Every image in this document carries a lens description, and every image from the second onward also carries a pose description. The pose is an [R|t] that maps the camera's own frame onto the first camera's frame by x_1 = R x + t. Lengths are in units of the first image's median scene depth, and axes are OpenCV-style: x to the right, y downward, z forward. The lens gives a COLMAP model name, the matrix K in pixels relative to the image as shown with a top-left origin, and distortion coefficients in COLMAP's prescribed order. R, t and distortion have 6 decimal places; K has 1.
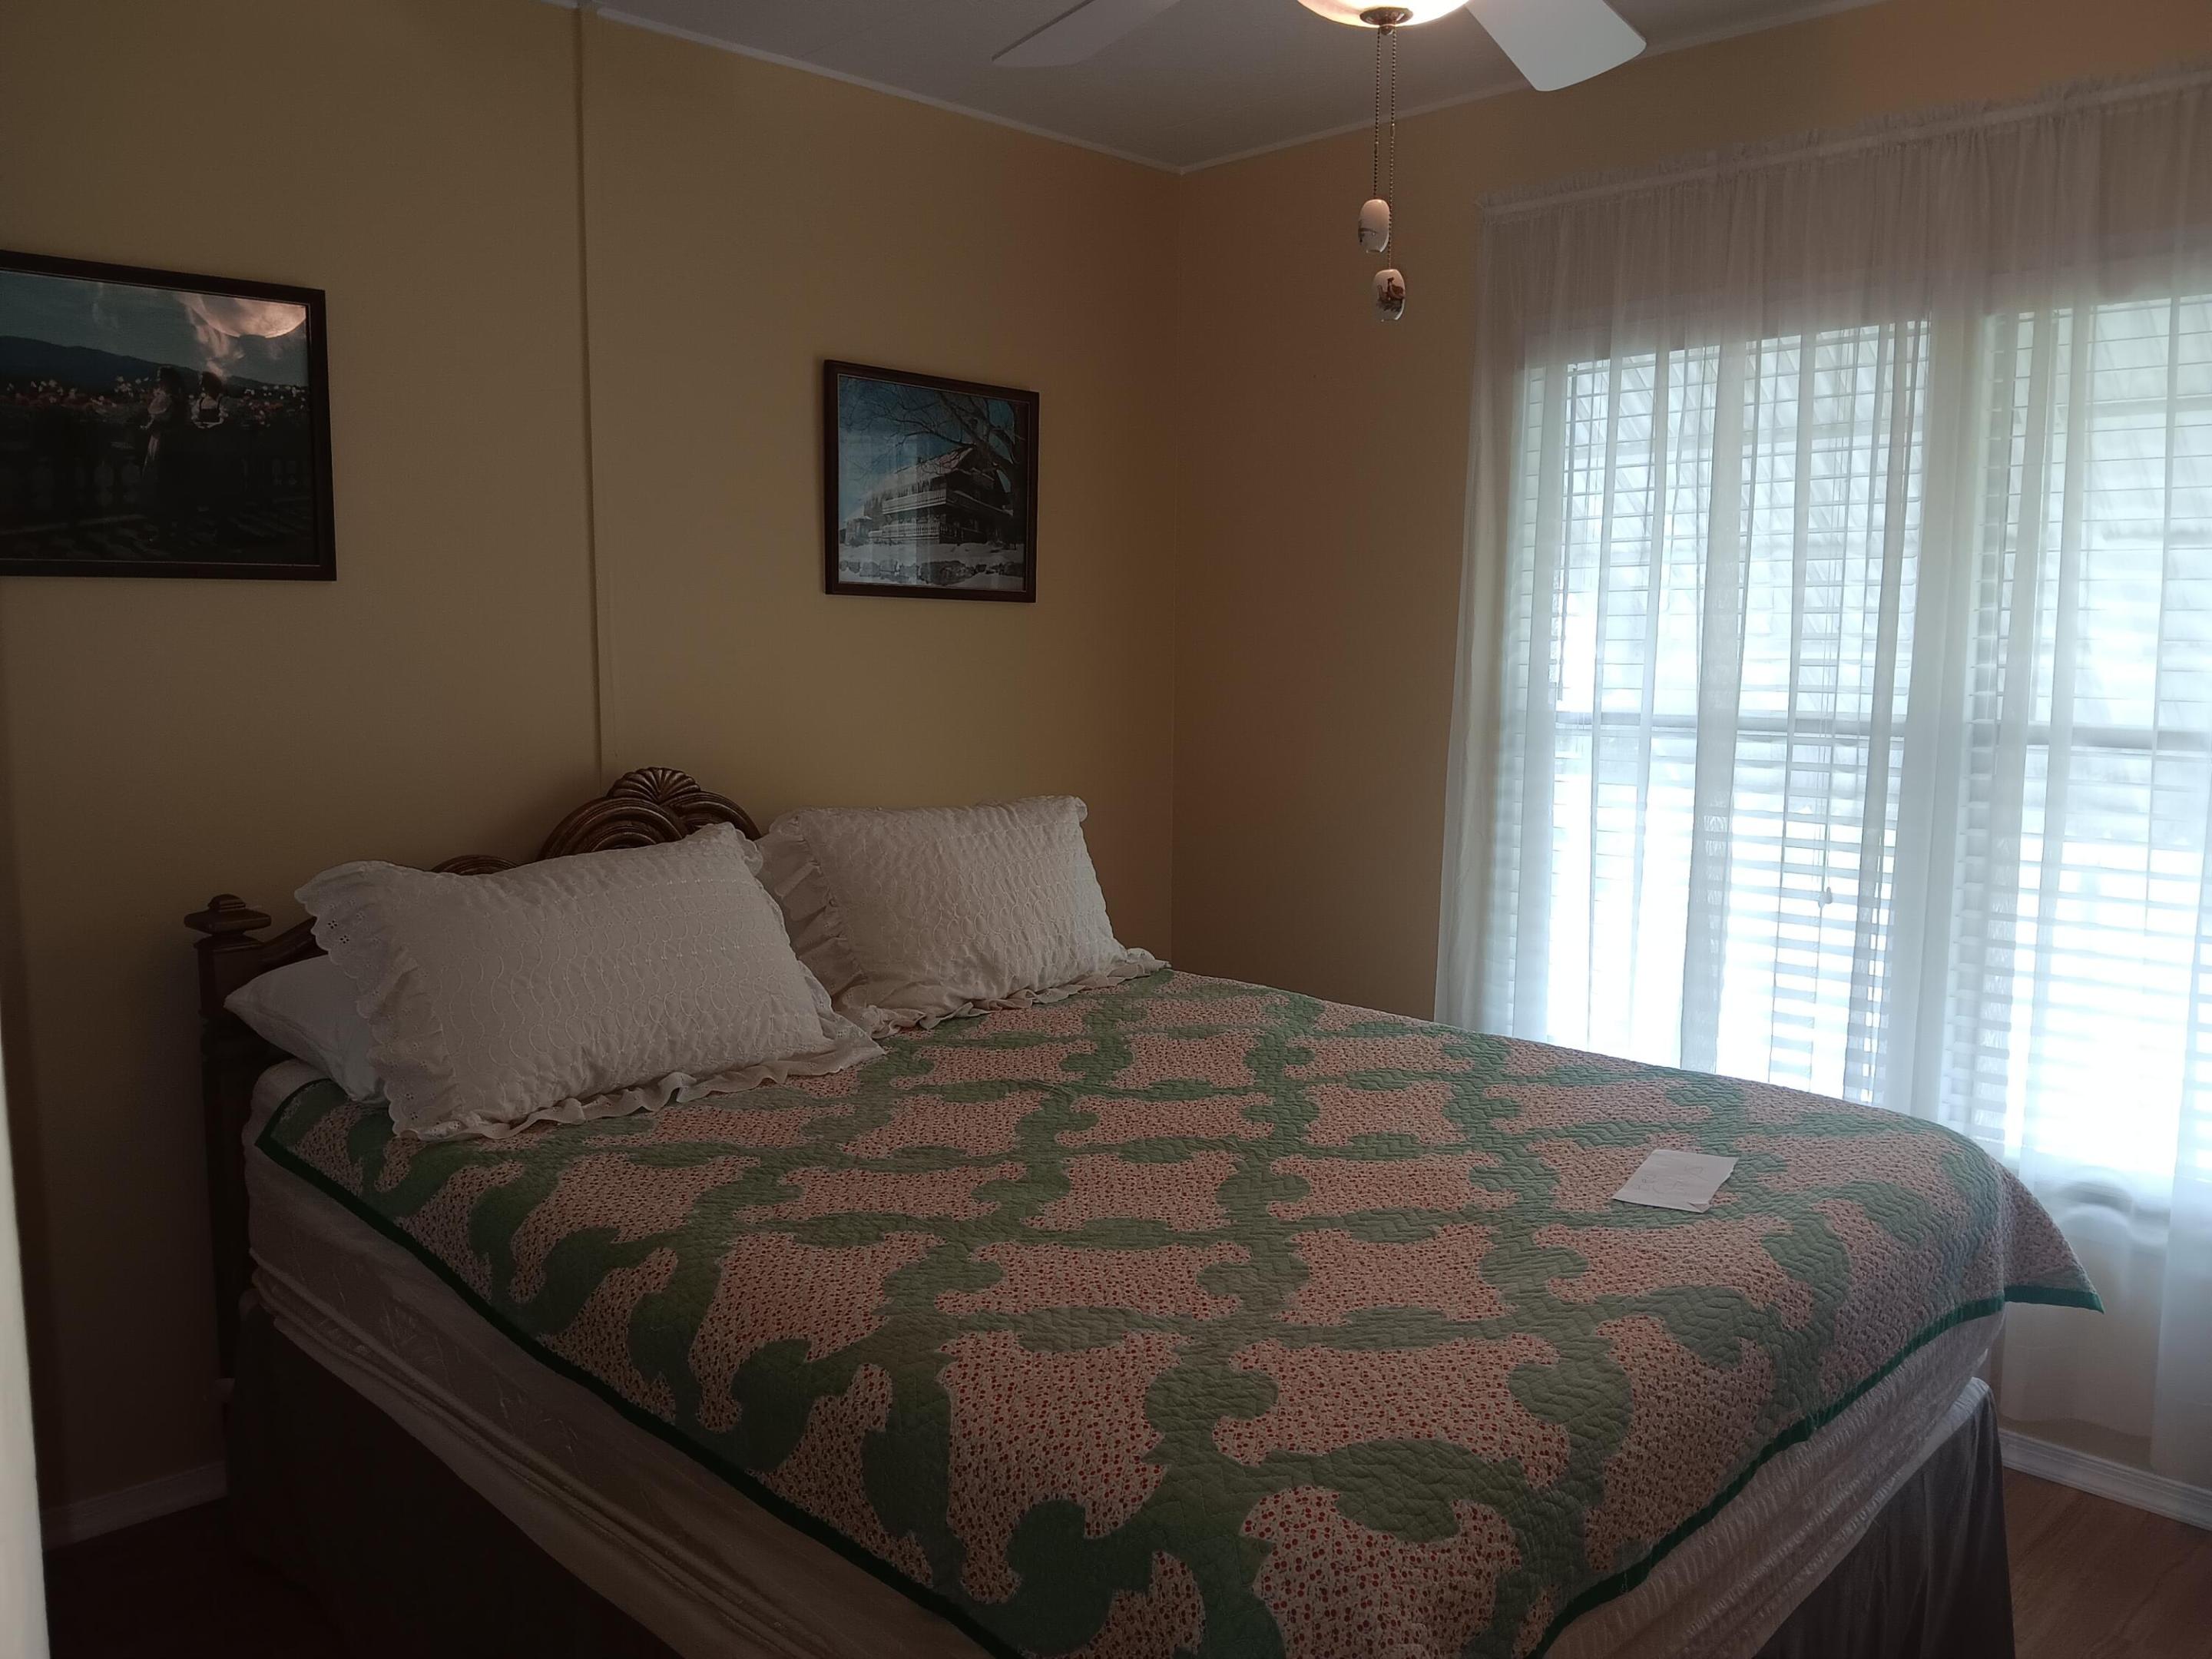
lens RADIAL K [[1722.1, 0, 1117.3], [0, 1722.1, 836.9], [0, 0, 1]] dist [0.172820, -0.348800]
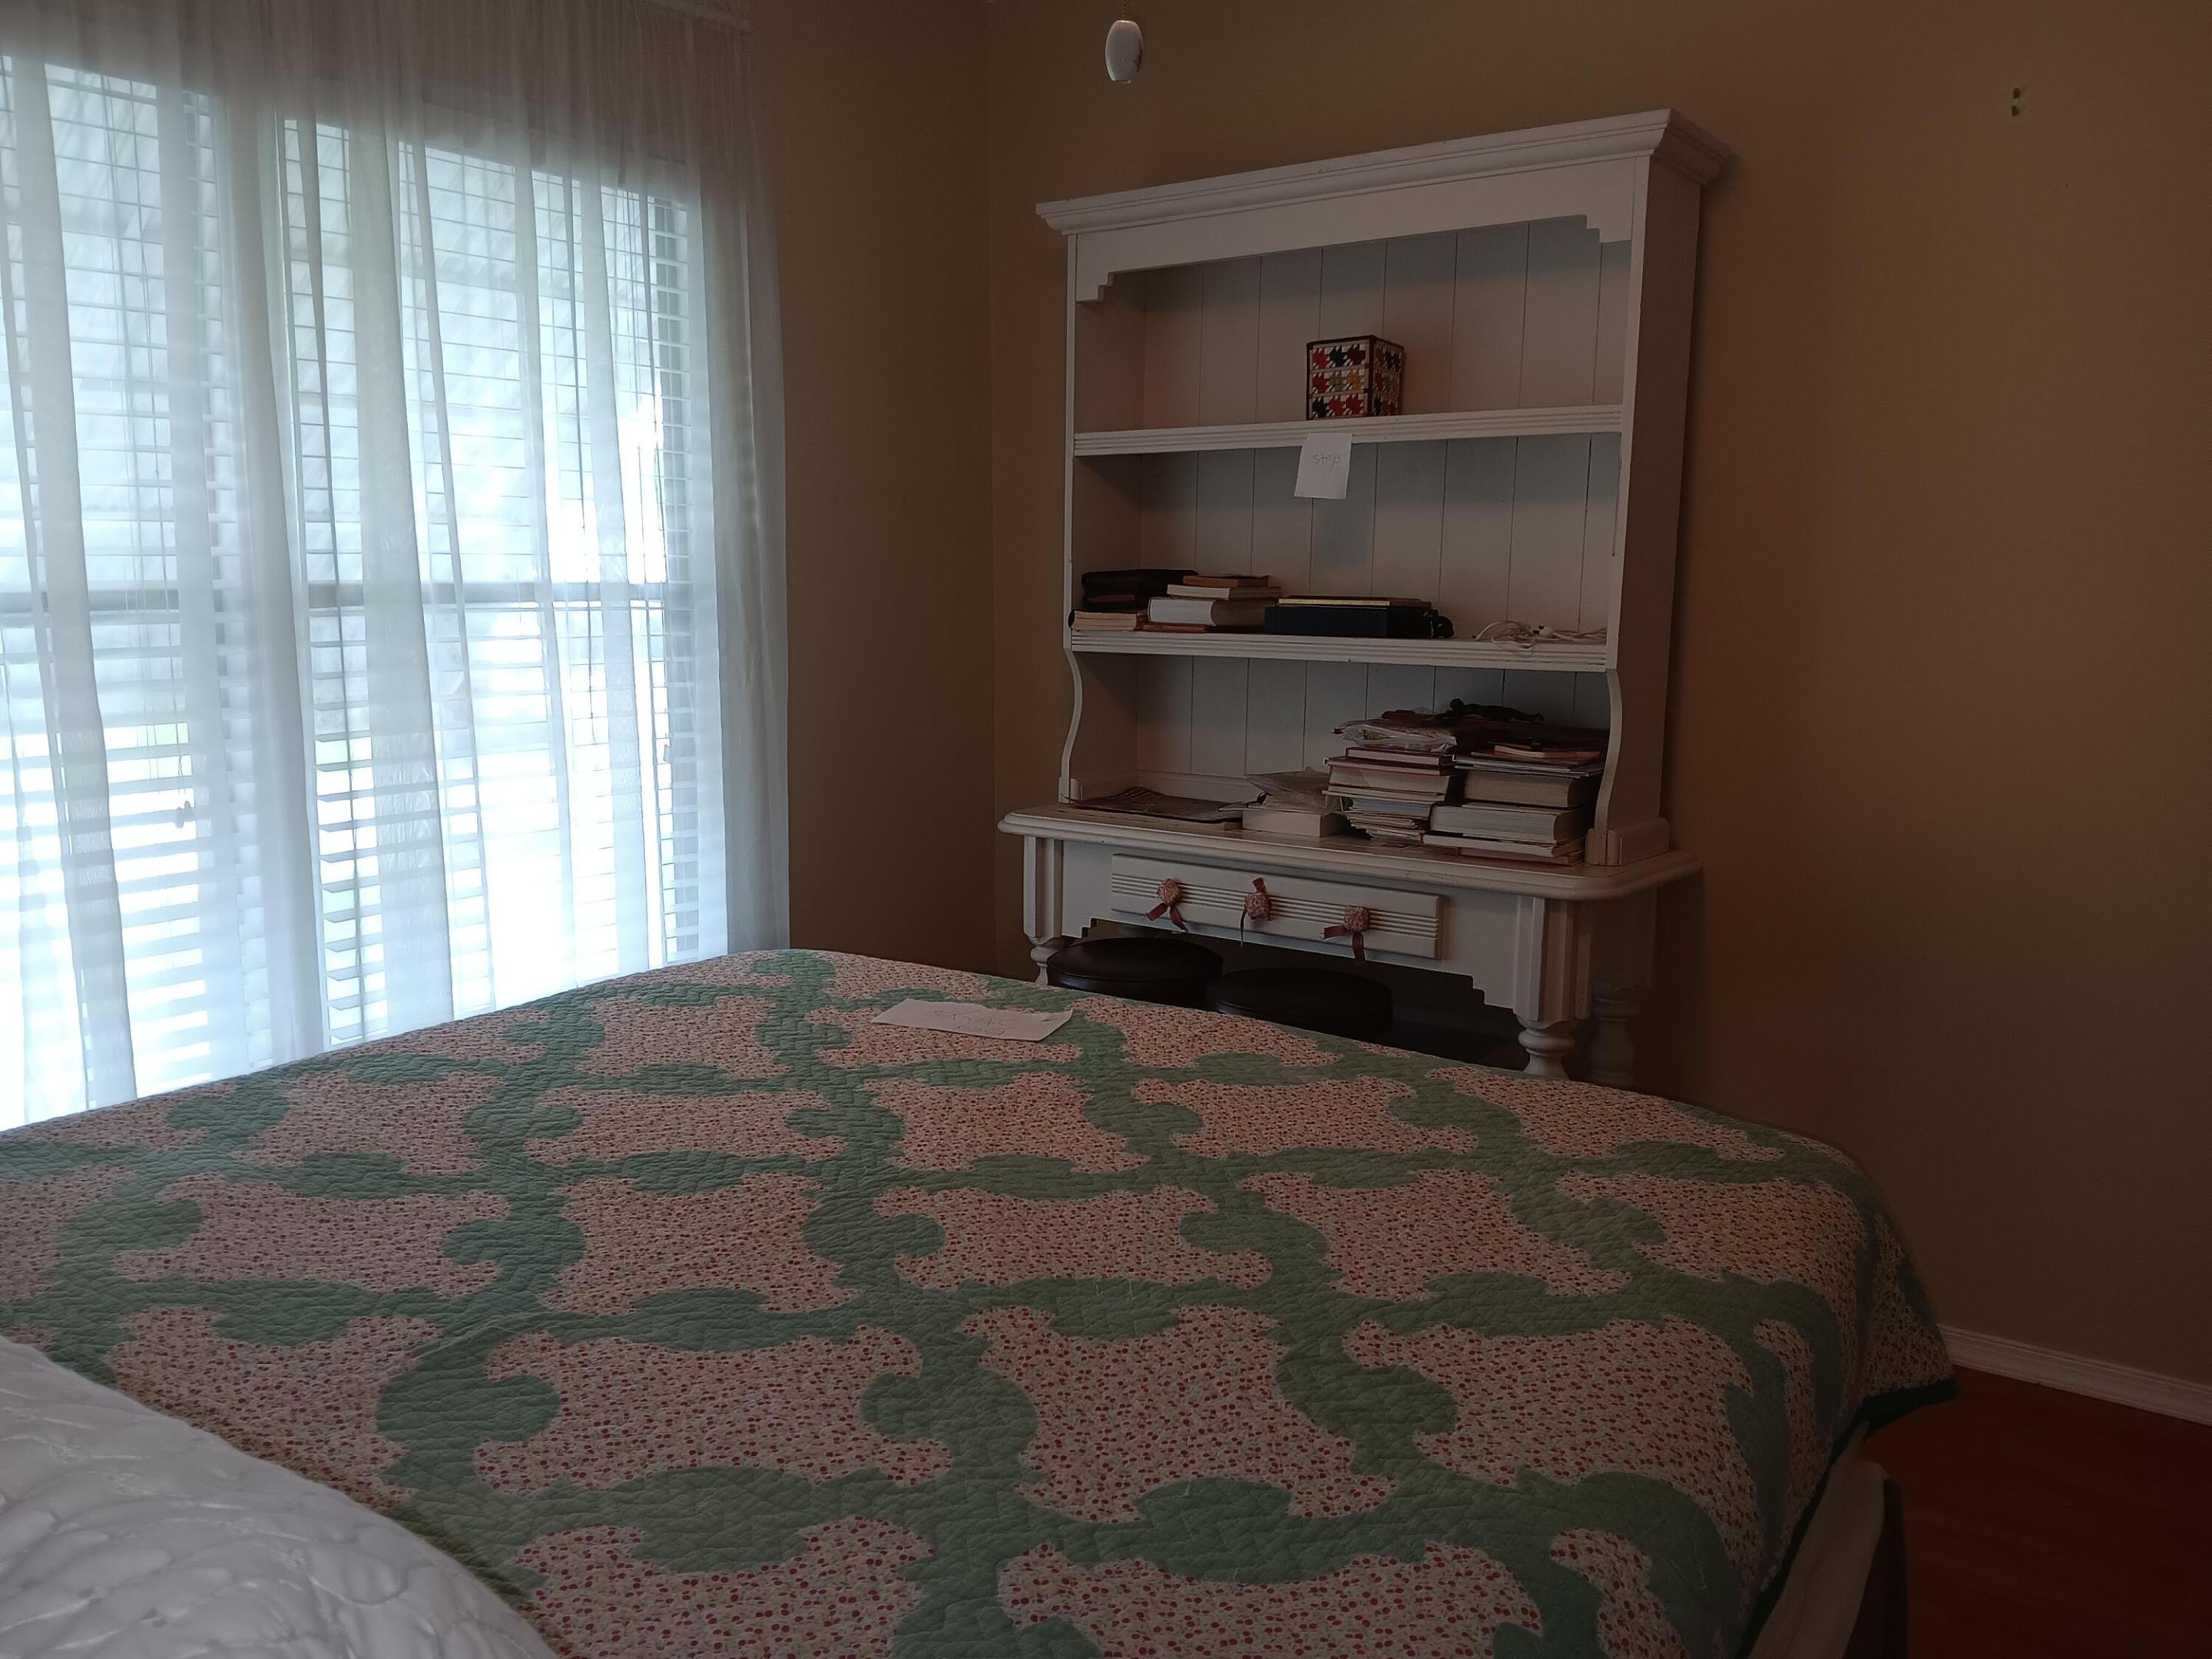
lens RADIAL K [[1680.3, 0, 1083.0], [0, 1680.3, 852.3], [0, 0, 1]] dist [0.047602, -0.133527]
pose [[-0.185679, -0.171104, 0.967598, -0.571593], [0.095608, 0.976904, 0.191096, -0.075923], [-0.977948, 0.127993, -0.165031, 0.978026]]
